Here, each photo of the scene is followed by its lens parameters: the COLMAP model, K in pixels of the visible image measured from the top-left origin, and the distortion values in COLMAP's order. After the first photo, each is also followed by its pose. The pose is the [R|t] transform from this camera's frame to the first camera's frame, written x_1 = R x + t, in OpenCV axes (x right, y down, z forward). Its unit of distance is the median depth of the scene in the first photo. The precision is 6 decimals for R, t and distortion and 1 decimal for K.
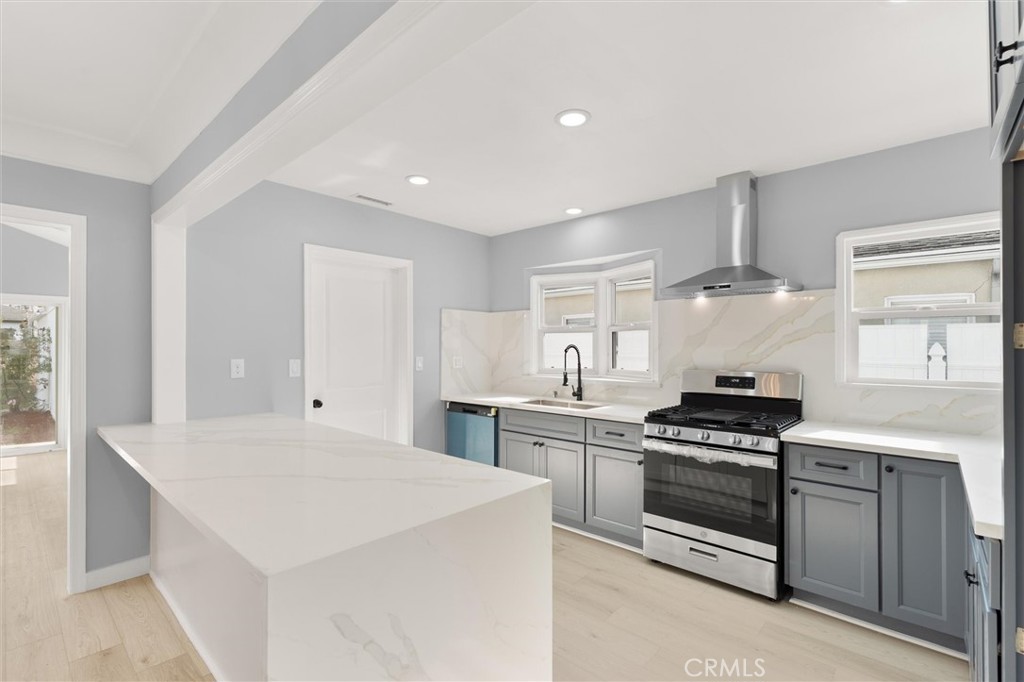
lens RADIAL K [[465.2, 0, 510.5], [0, 465.2, 344.0], [0, 0, 1]] dist [-0.005592, 0.001703]
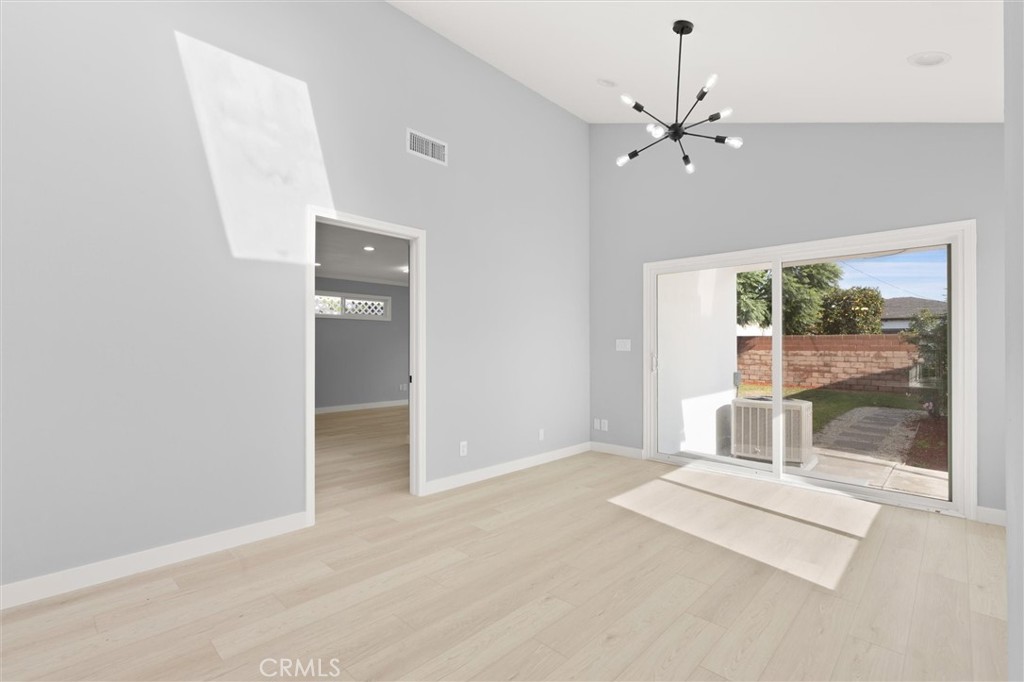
lens RADIAL K [[465.2, 0, 506.1], [0, 465.2, 342.7], [0, 0, 1]] dist [-0.005592, 0.001703]
pose [[-0.028138, -0.007532, -0.999576, -0.820162], [0.003562, 0.999965, -0.007635, 0.066511], [0.999598, -0.003776, -0.028110, 0.959362]]
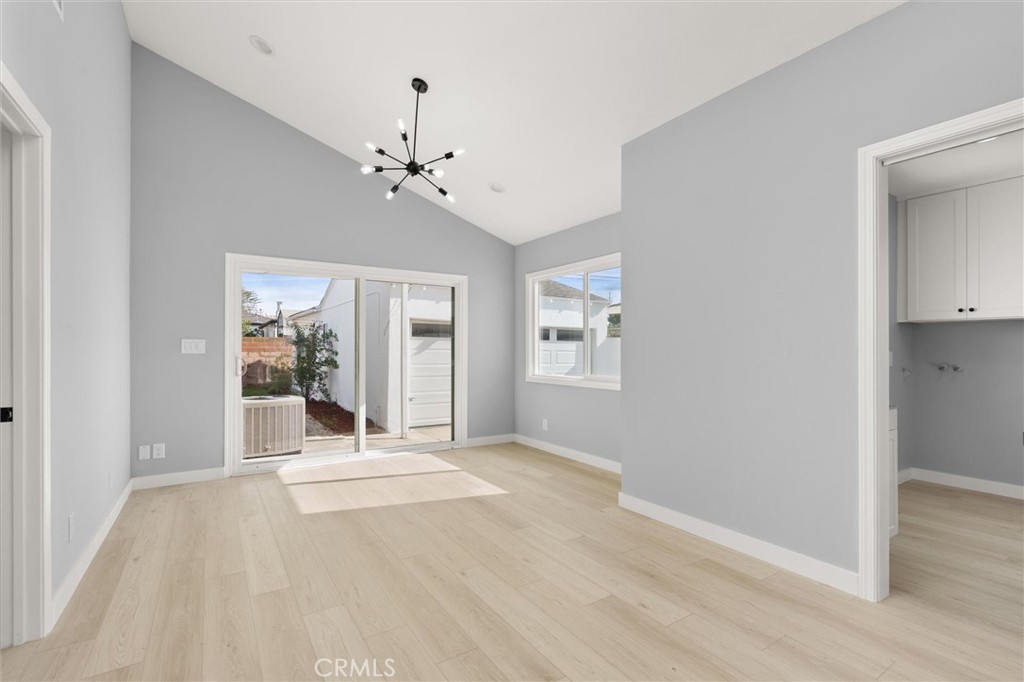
lens RADIAL K [[465.2, 0, 513.4], [0, 465.2, 346.6], [0, 0, 1]] dist [-0.005592, 0.001703]
pose [[0.968480, 0.000673, -0.249091, -1.221432], [-0.000393, 0.999999, 0.001173, 0.062411], [0.249092, -0.001038, 0.968479, 0.304464]]
